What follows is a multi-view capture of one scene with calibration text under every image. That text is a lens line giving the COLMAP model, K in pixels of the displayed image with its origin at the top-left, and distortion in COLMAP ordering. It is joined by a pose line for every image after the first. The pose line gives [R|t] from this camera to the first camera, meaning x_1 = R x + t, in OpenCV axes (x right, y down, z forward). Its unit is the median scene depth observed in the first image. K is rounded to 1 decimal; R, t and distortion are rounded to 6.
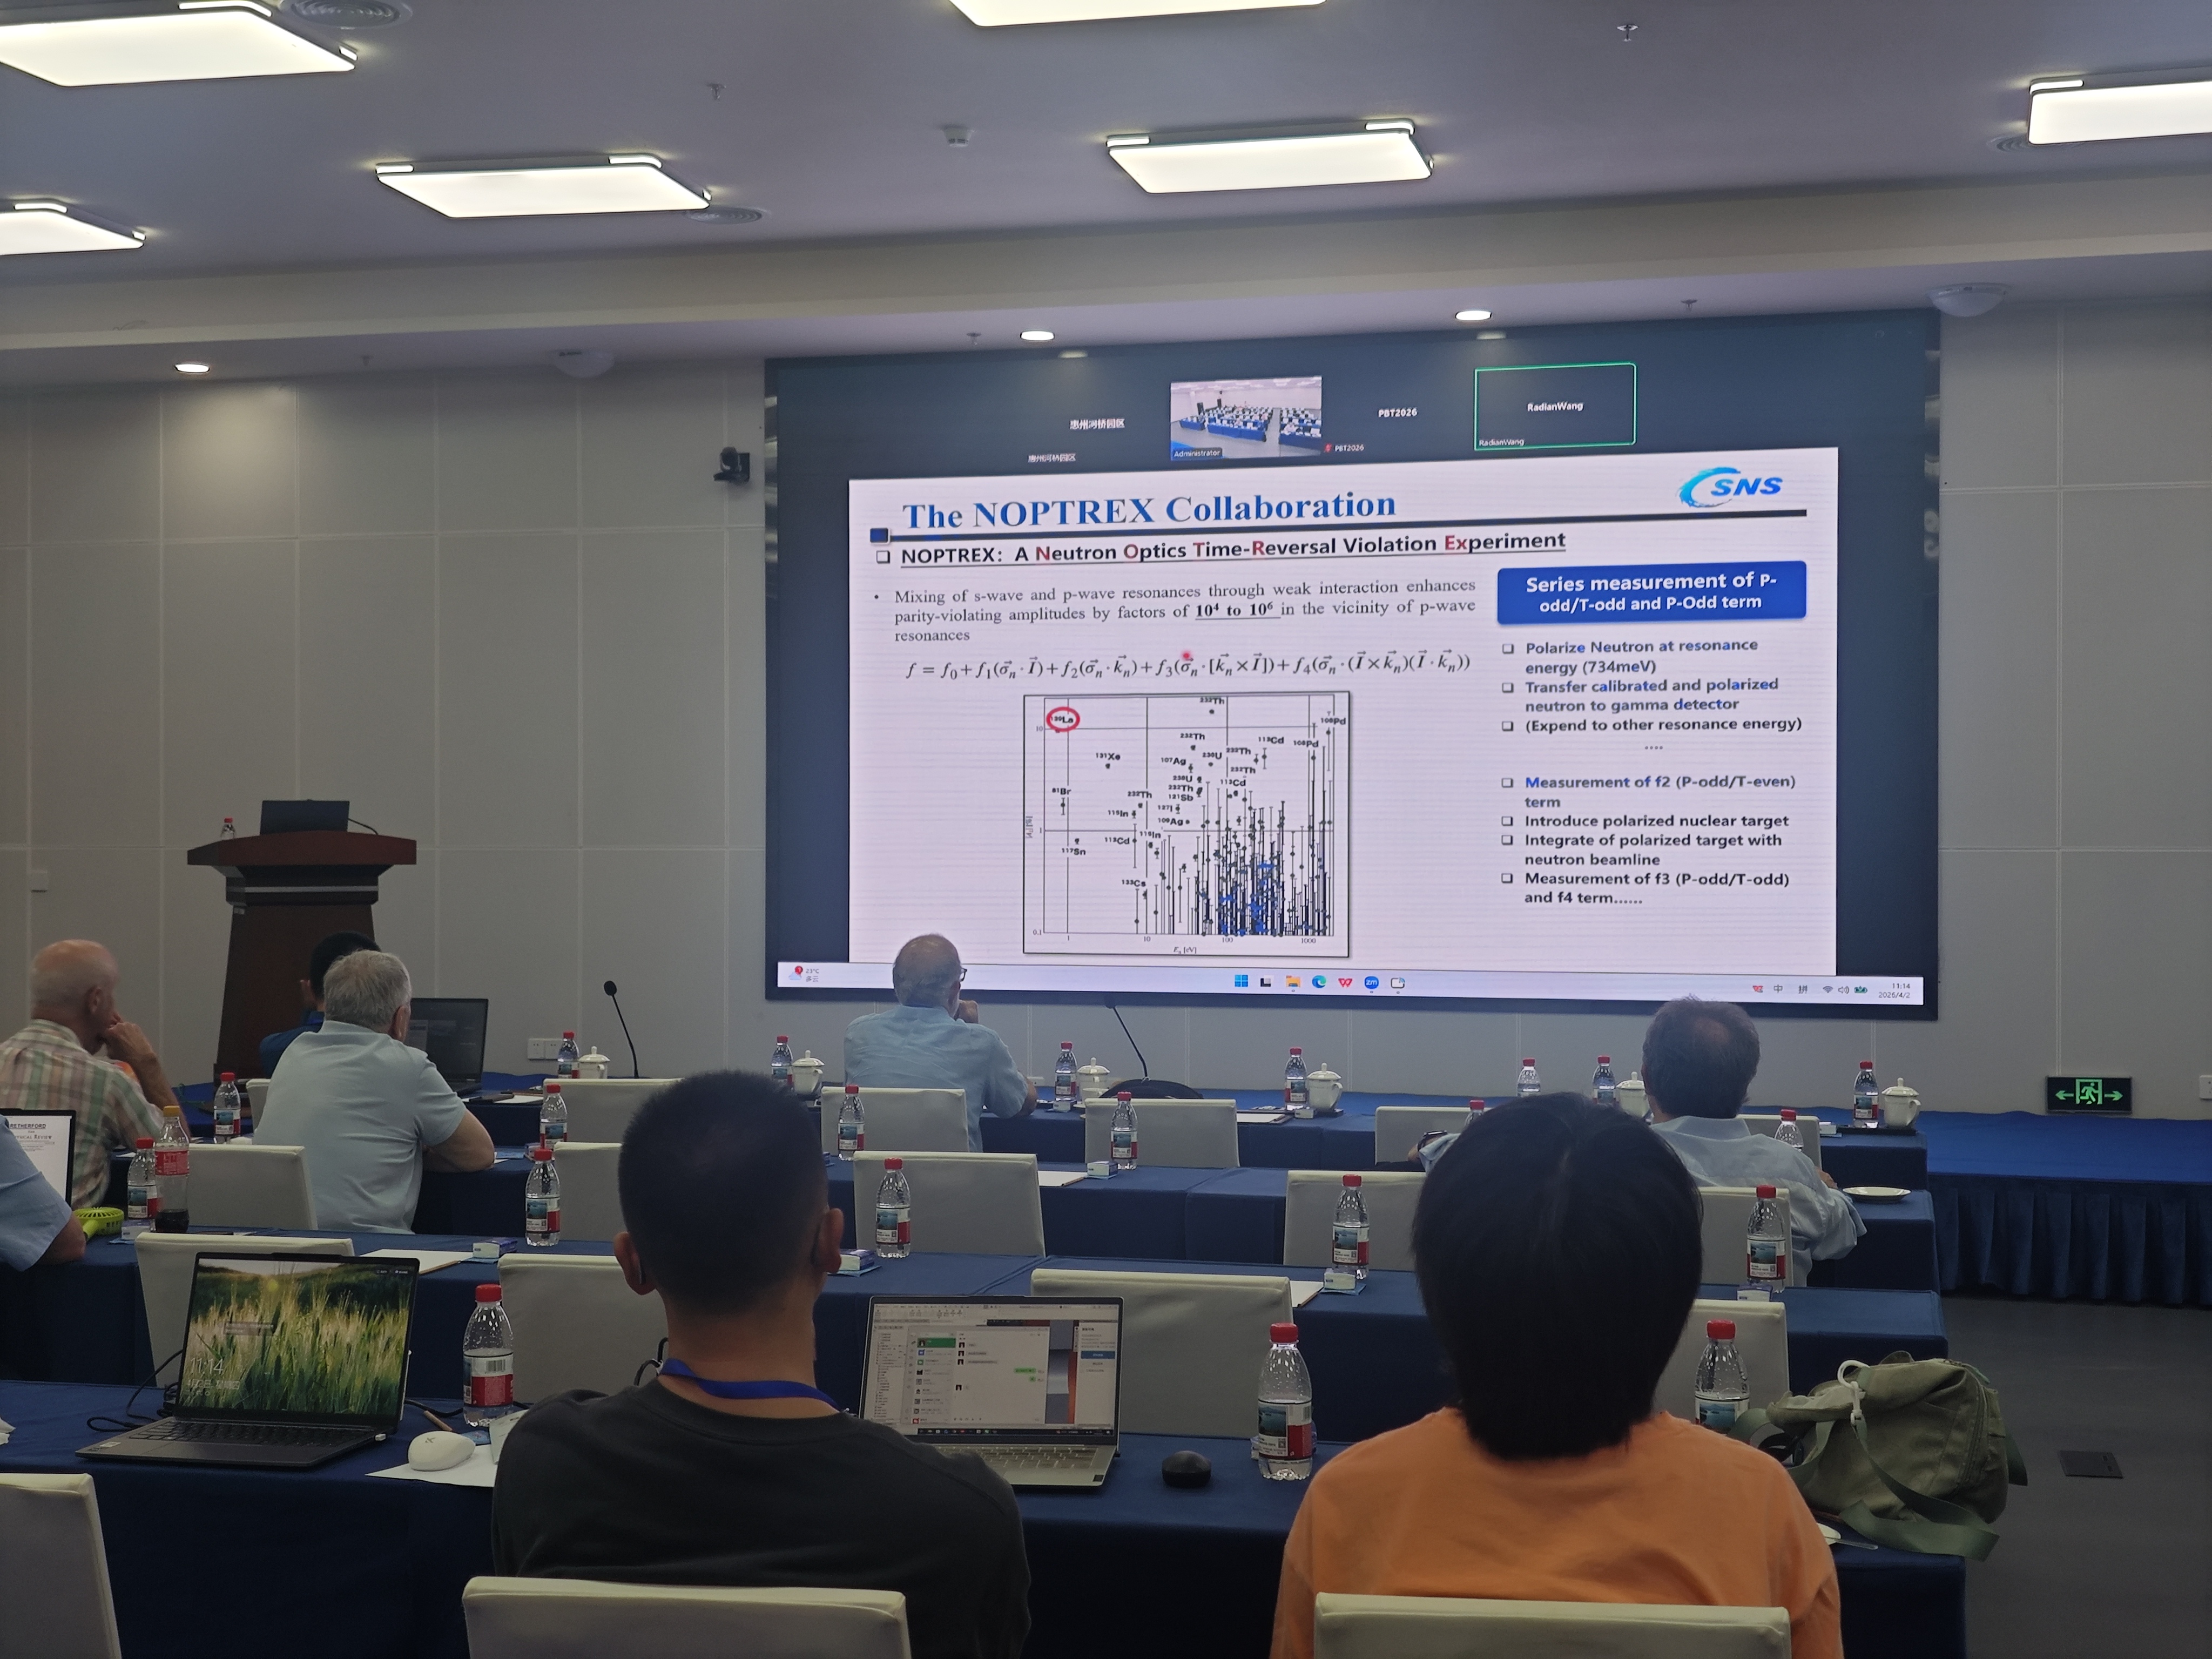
lens RADIAL K [[3009.5, 0, 1076.4], [0, 3009.5, 858.4], [0, 0, 1]] dist [0.150185, -0.504038]
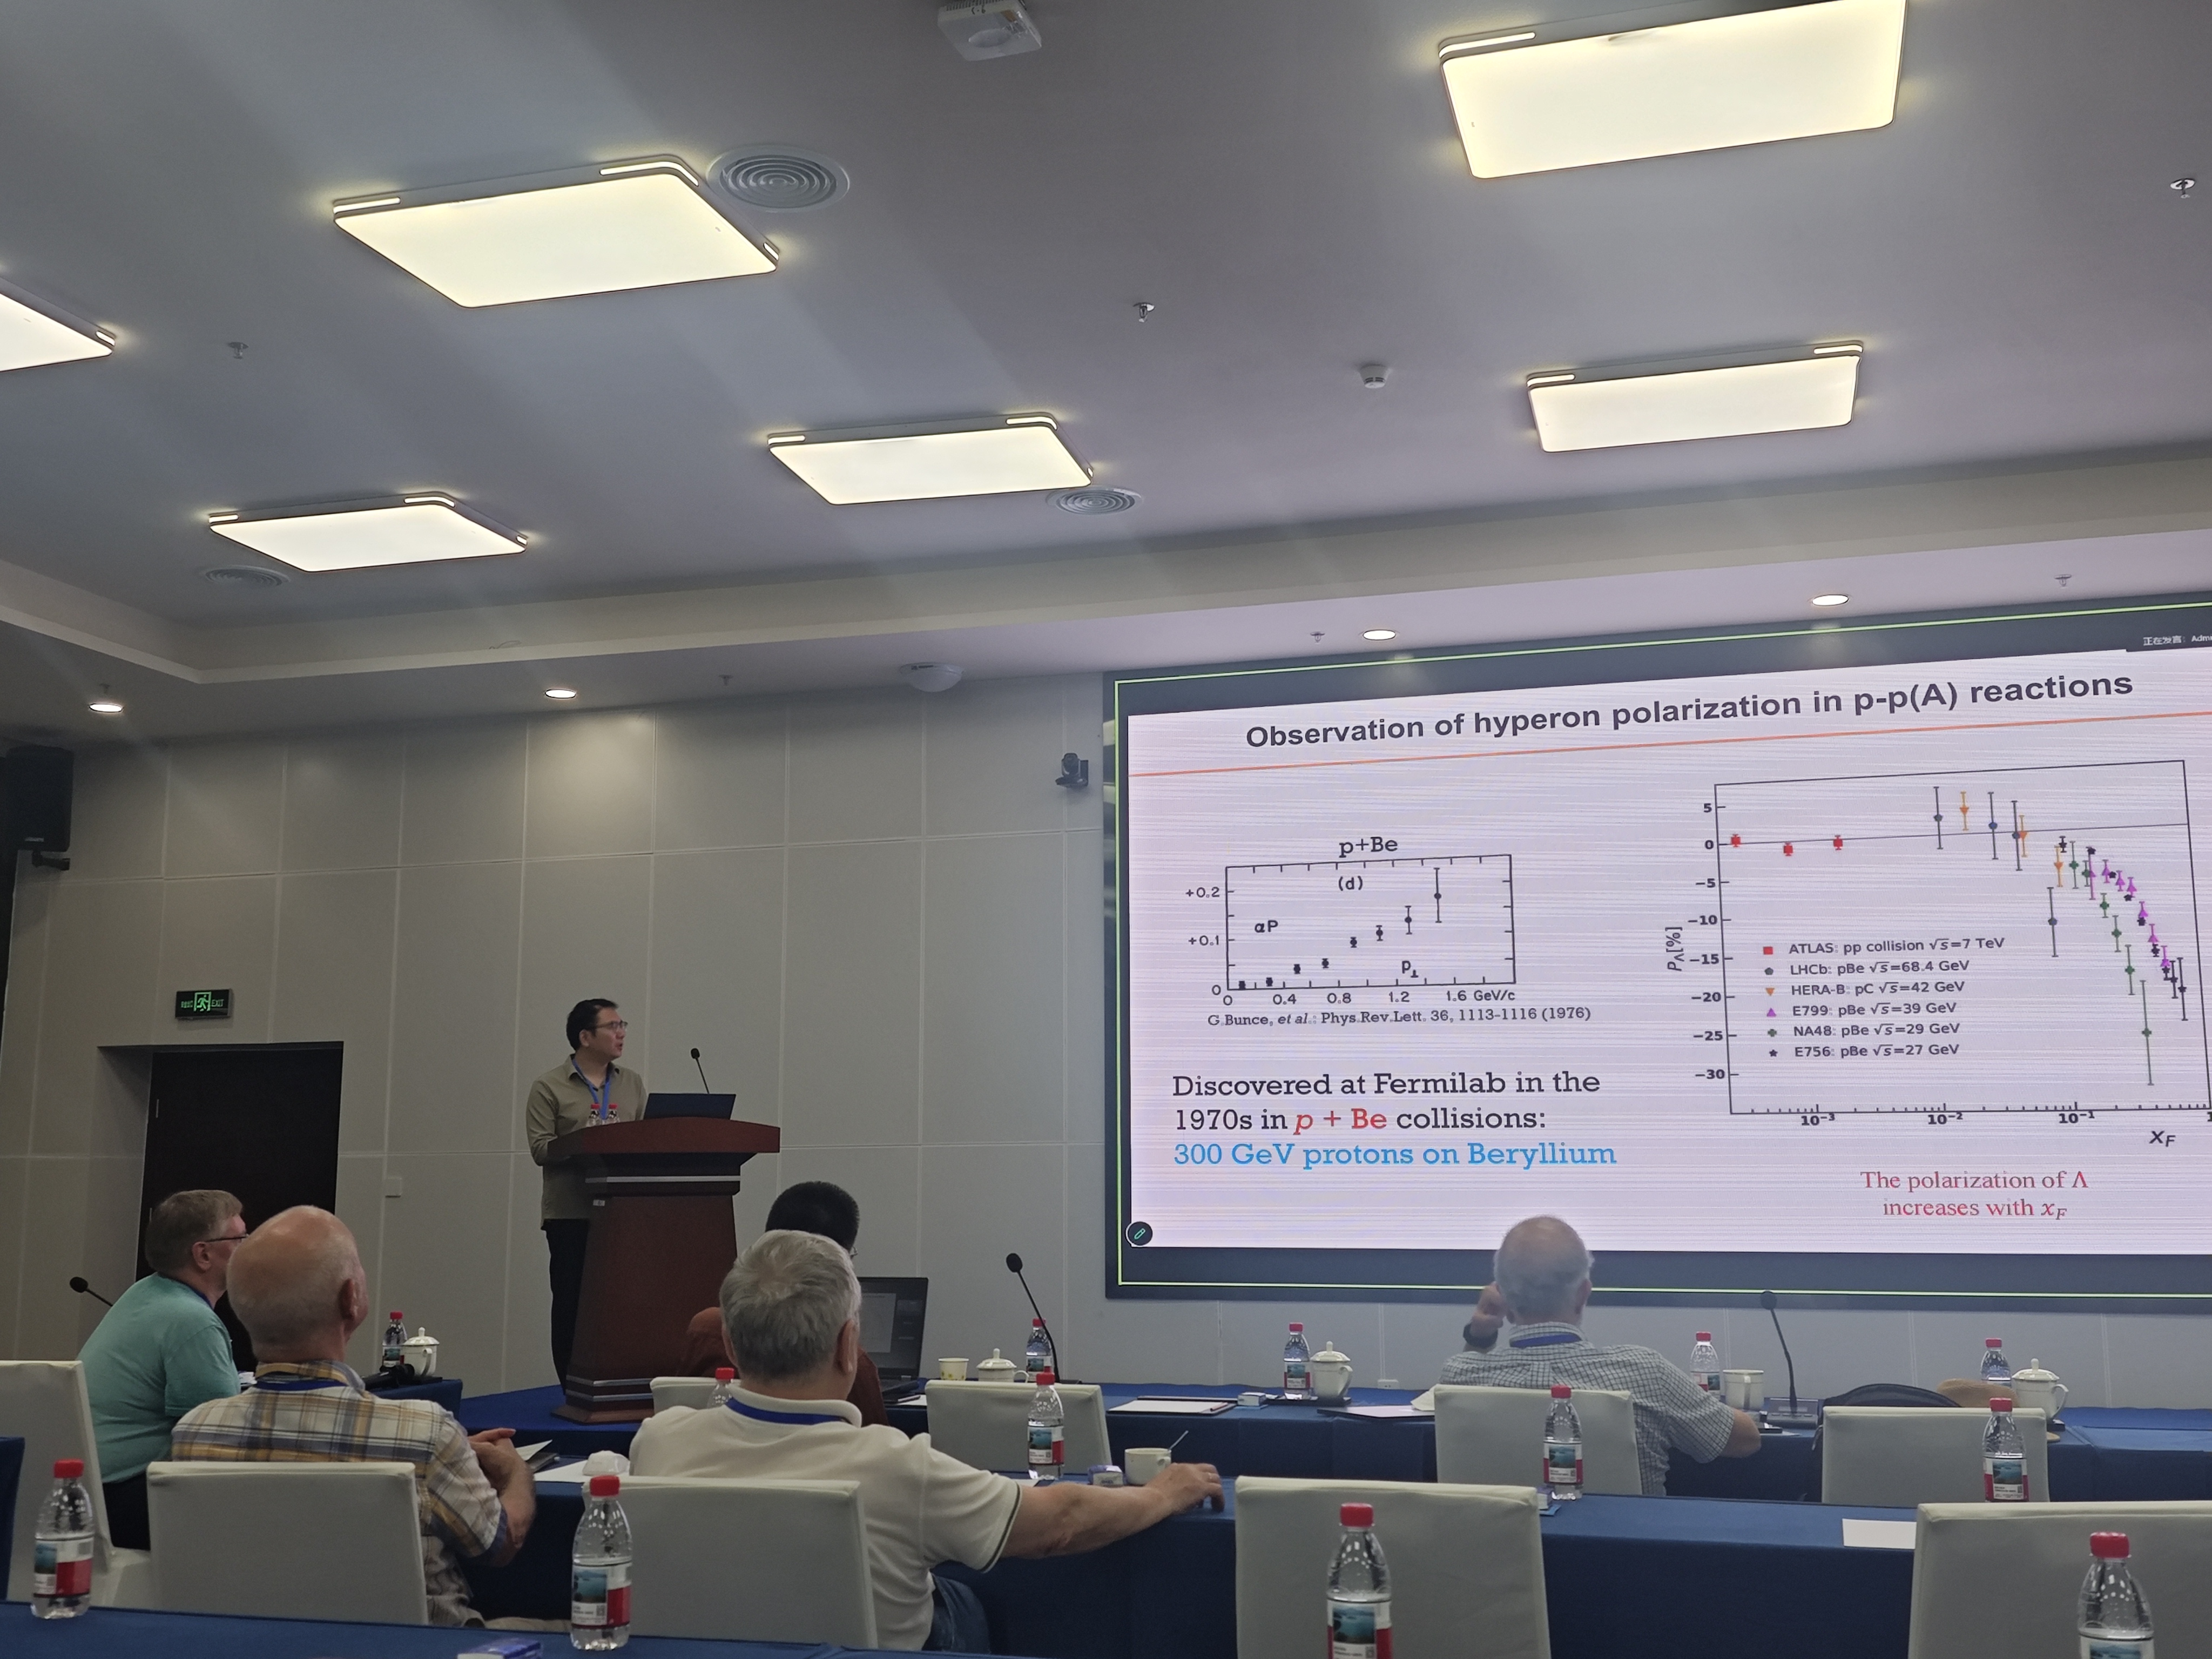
lens RADIAL K [[2269.8, 0, 1080.9], [0, 2269.8, 836.8], [0, 0, 1]] dist [0.105130, -0.189749]
pose [[0.999337, -0.009885, -0.035039, -0.097840], [0.004096, 0.986850, -0.161585, 0.021179], [0.036175, 0.161335, 0.986237, 0.273688]]
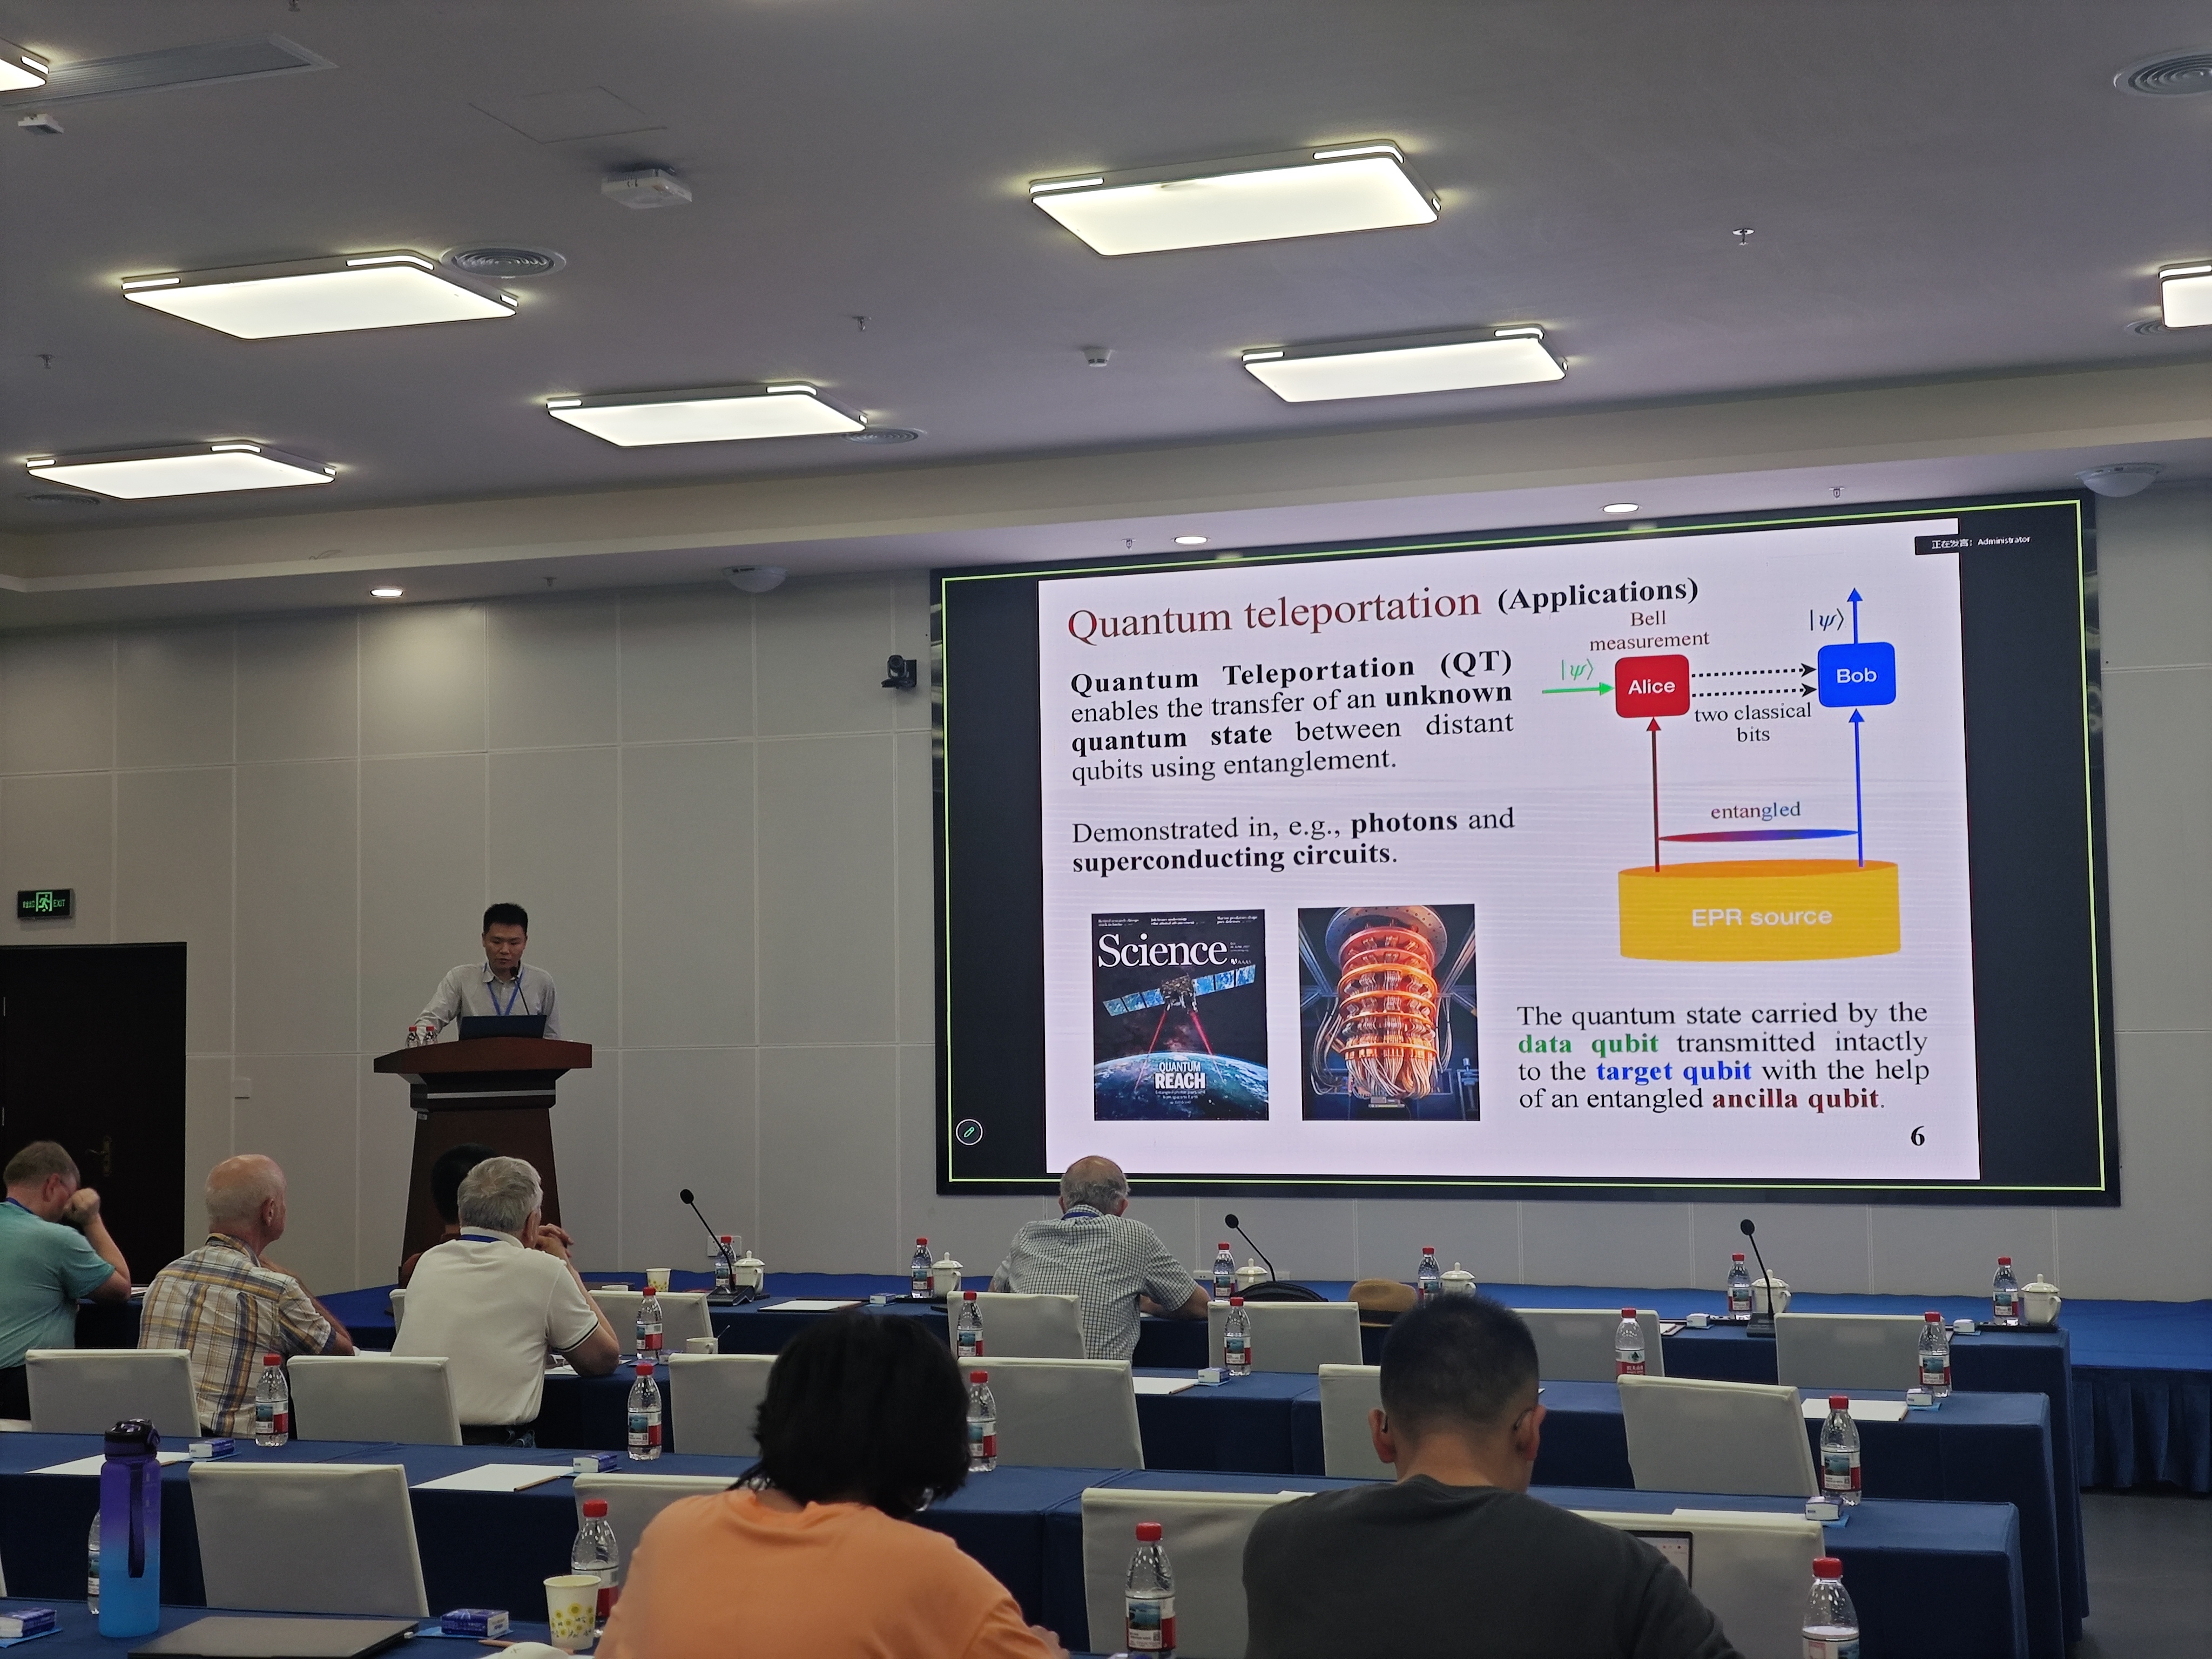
lens RADIAL K [[2997.1, 0, 1065.2], [0, 2997.1, 835.4], [0, 0, 1]] dist [0.203872, -0.745727]
pose [[0.996872, -0.020417, -0.076351, 0.022566], [0.015244, 0.997587, -0.067736, -0.005292], [0.077550, 0.066360, 0.994778, -0.010669]]
